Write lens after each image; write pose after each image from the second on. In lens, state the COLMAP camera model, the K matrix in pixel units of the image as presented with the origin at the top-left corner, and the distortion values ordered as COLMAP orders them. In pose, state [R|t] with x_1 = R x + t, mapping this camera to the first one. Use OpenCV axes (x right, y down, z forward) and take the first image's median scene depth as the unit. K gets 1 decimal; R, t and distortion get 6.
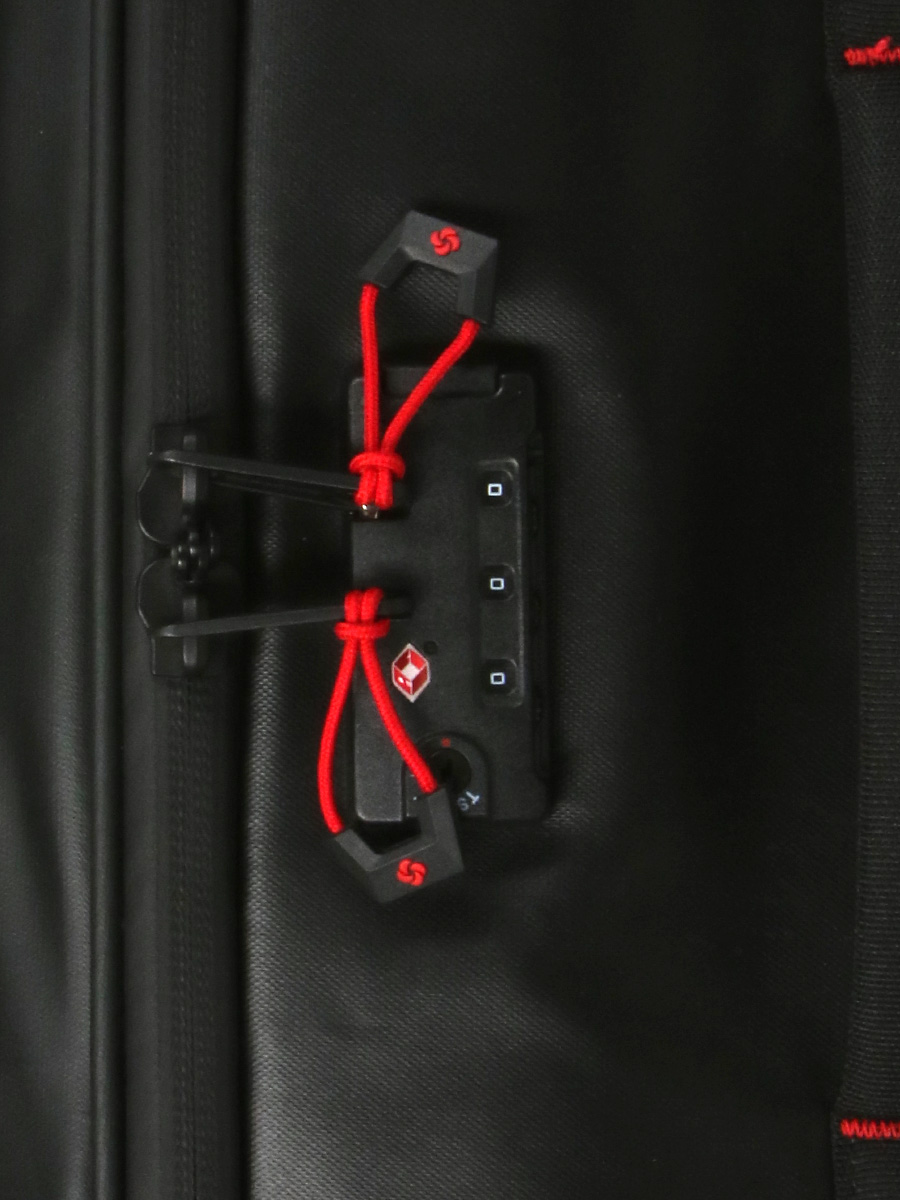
lens RADIAL K [[812.7, 0, 450.0], [0, 812.7, 600.0], [0, 0, 1]] dist [0.007519, 0.002158]
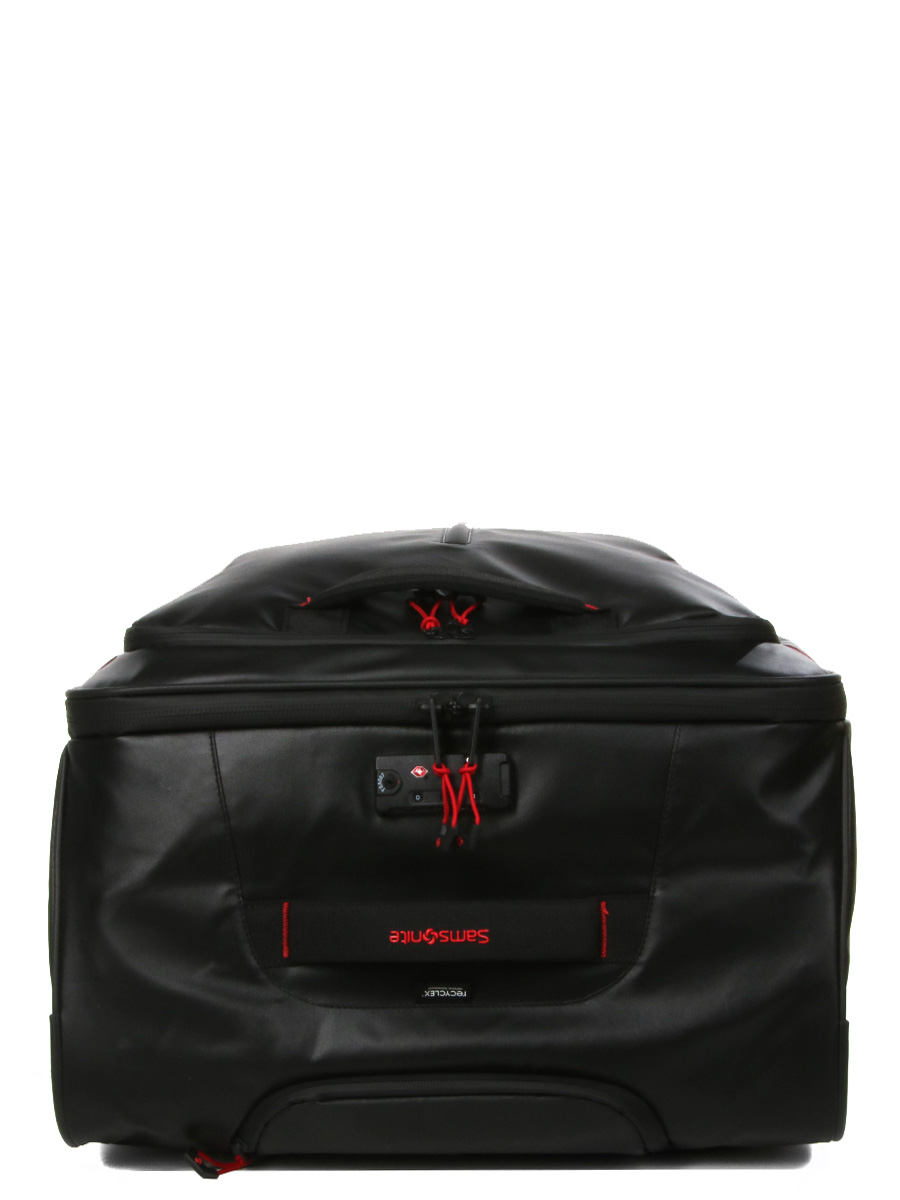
lens RADIAL K [[812.7, 0, 450.0], [0, 812.7, 600.0], [0, 0, 1]] dist [0.007519, 0.002158]
pose [[0.009581, 0.942026, -0.335402, 0.420217], [-0.999042, 0.023345, 0.037028, -0.186334], [0.042711, 0.334726, 0.941347, -2.493034]]
